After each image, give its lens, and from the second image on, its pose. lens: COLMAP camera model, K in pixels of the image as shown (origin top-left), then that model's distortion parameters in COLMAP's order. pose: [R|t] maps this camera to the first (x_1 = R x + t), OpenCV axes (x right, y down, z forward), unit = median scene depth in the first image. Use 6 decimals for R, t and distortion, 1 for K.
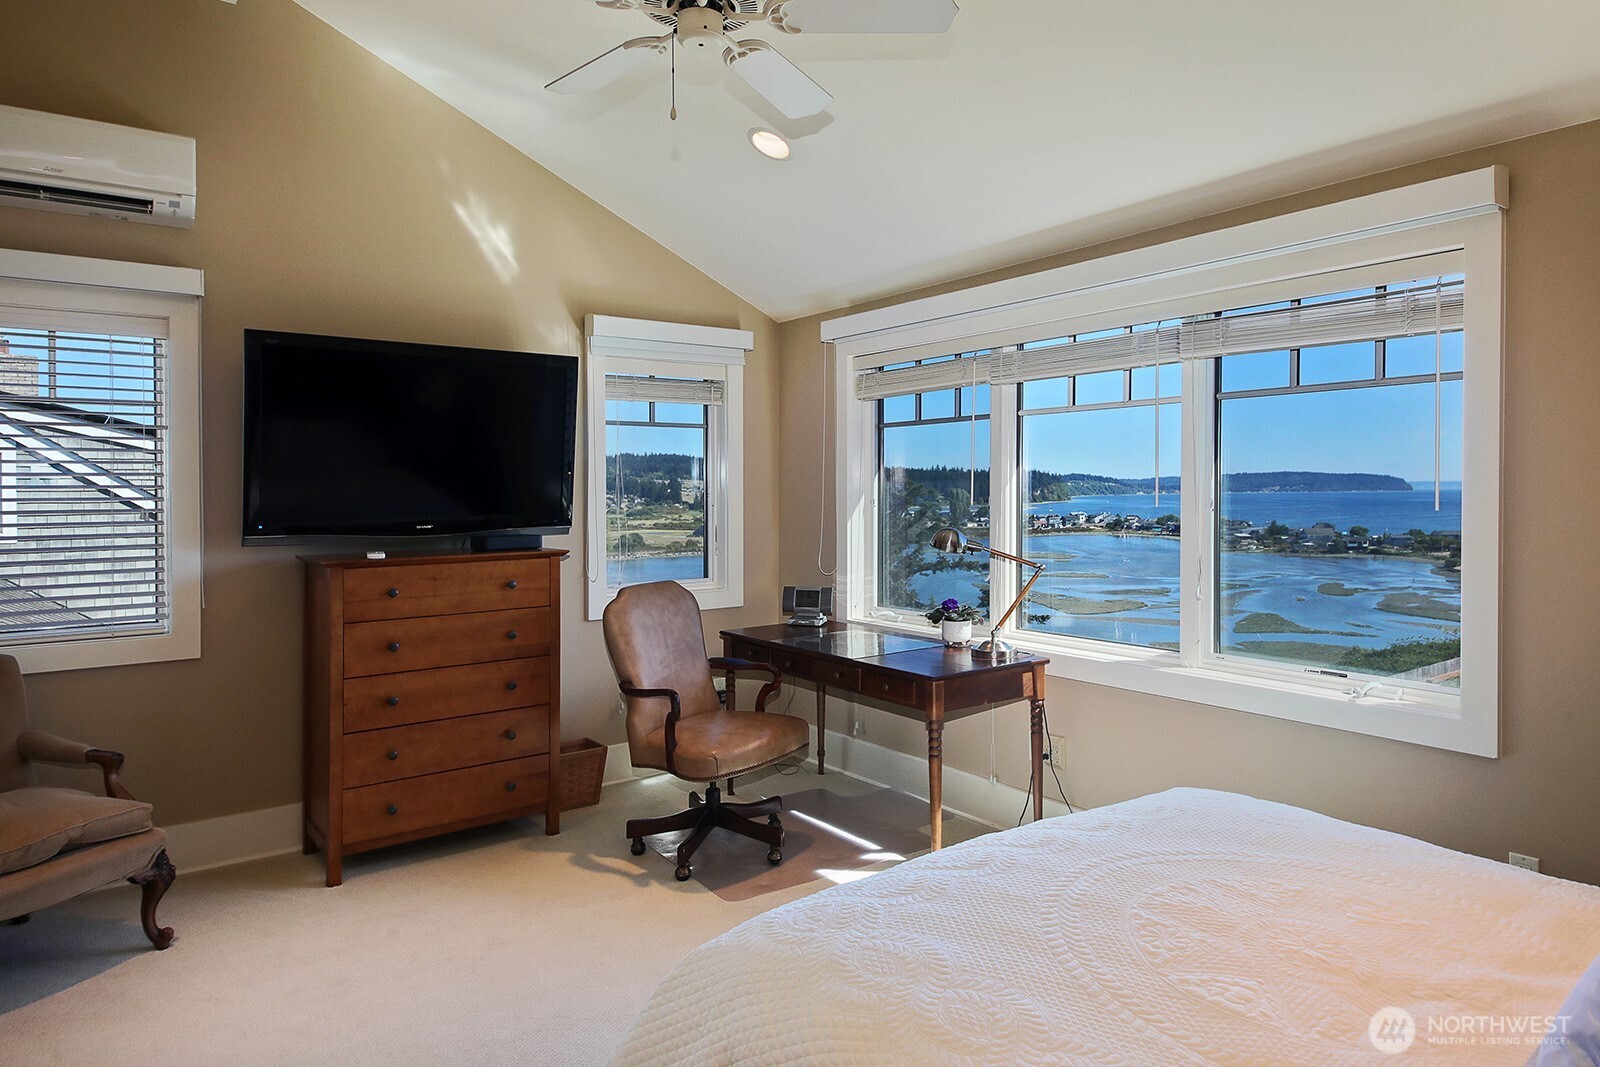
lens RADIAL K [[959.0, 0, 801.5], [0, 959.0, 502.6], [0, 0, 1]] dist [0.000071, 0.000116]
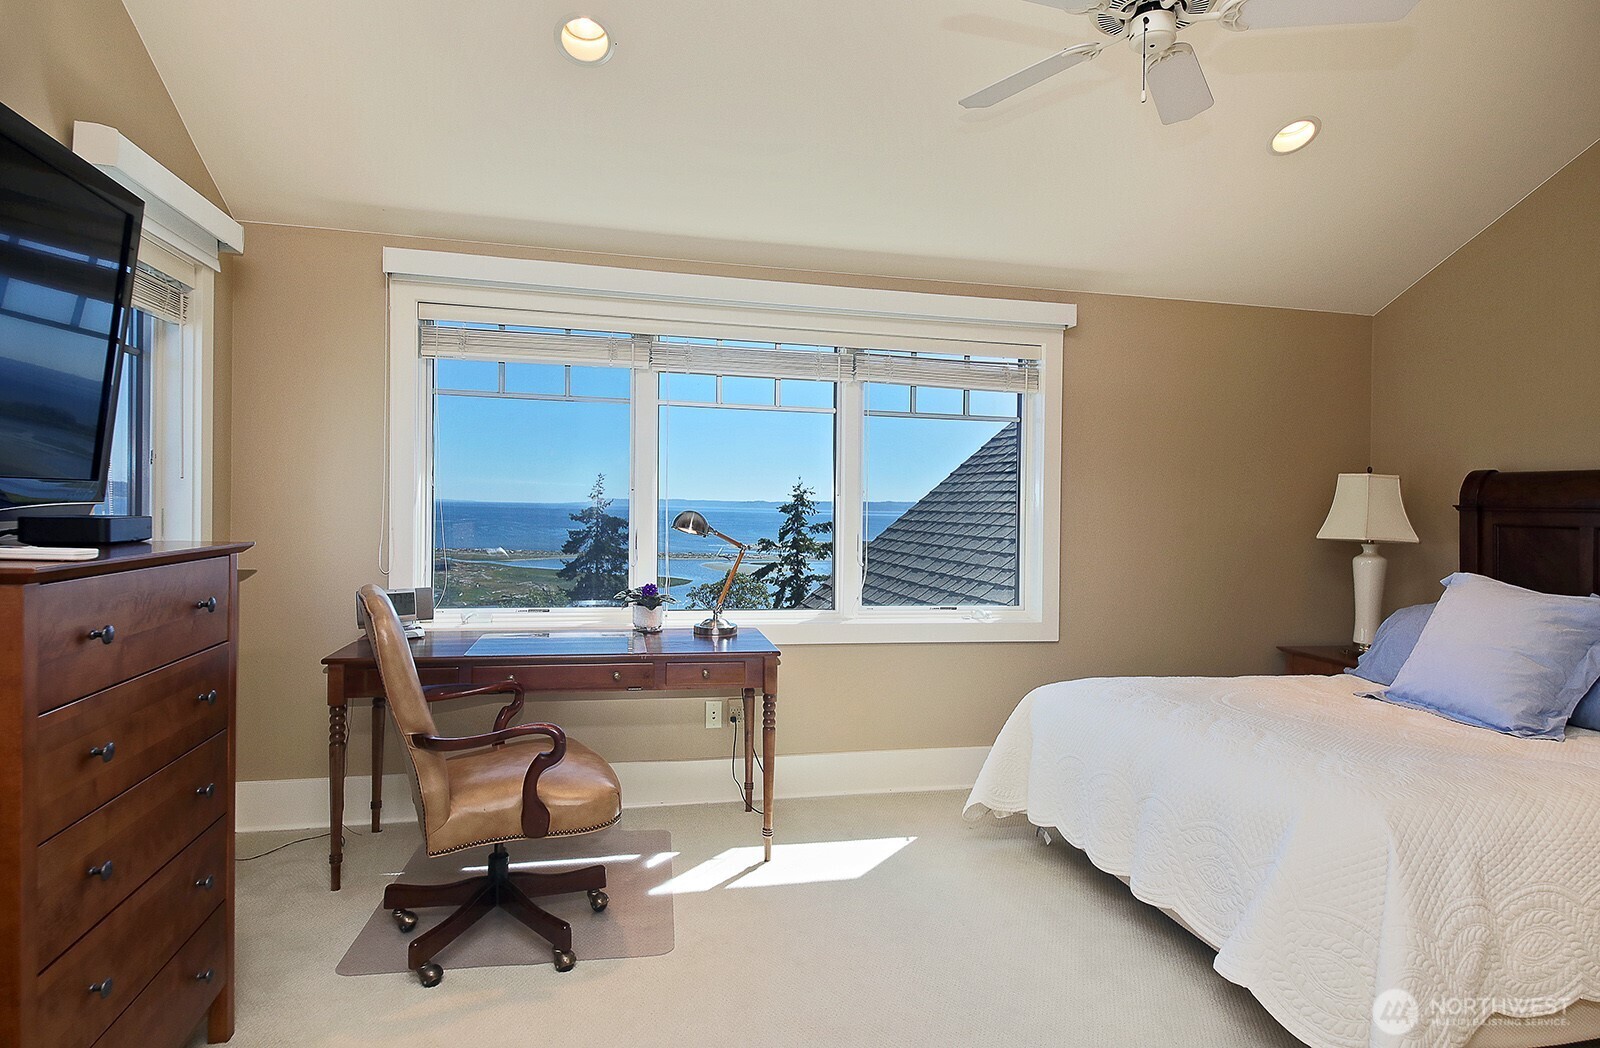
lens RADIAL K [[919.4, 0, 800.0], [0, 919.4, 524.0], [0, 0, 1]] dist [0.033331, -0.000173]
pose [[0.396681, -0.002147, 0.917954, -0.718459], [-0.014700, 0.999854, 0.008691, 0.031588], [-0.917839, -0.016941, 0.396591, 0.539245]]
